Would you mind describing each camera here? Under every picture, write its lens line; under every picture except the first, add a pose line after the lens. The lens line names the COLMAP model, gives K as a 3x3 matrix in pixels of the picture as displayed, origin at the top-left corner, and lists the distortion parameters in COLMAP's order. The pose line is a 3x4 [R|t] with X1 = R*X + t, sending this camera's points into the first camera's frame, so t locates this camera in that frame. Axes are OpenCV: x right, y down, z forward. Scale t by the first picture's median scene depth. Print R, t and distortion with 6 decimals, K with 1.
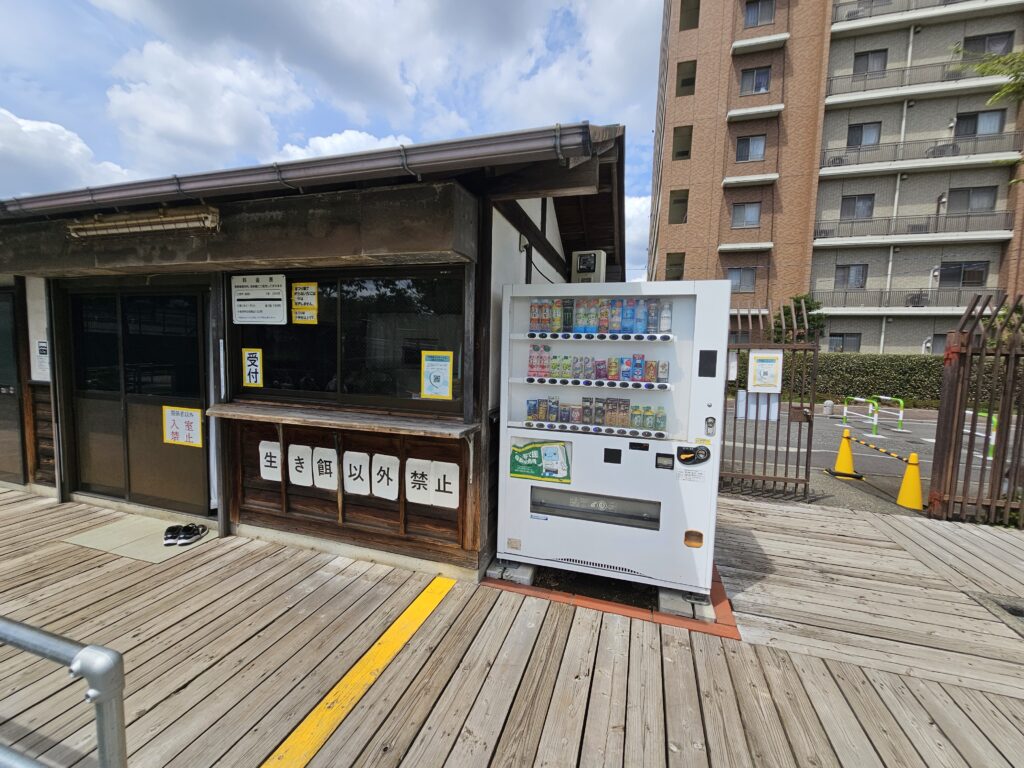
lens RADIAL K [[415.9, 0, 517.4], [0, 415.9, 384.0], [0, 0, 1]] dist [0.000255, -0.000021]
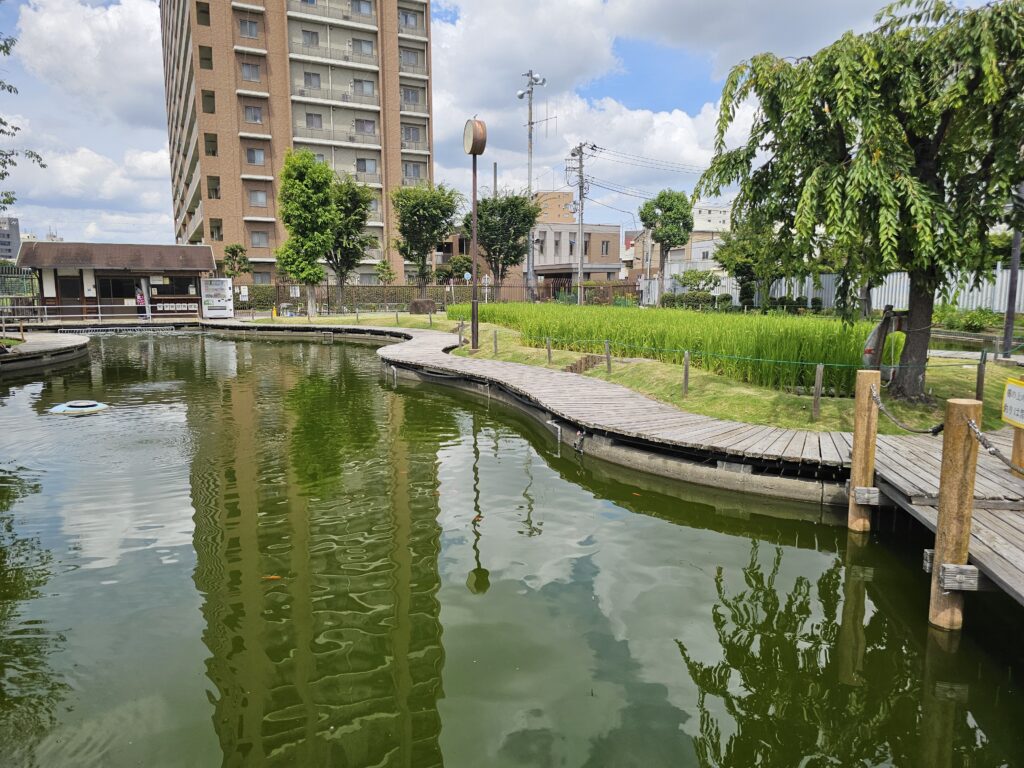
lens RADIAL K [[666.5, 0, 512.0], [0, 666.5, 383.7], [0, 0, 1]] dist [0.004769, -0.001116]
pose [[0.717071, -0.127741, 0.685194, -0.656551], [0.077966, 0.991593, 0.103269, 0.121983], [-0.692626, -0.020629, 0.721002, -1.689765]]
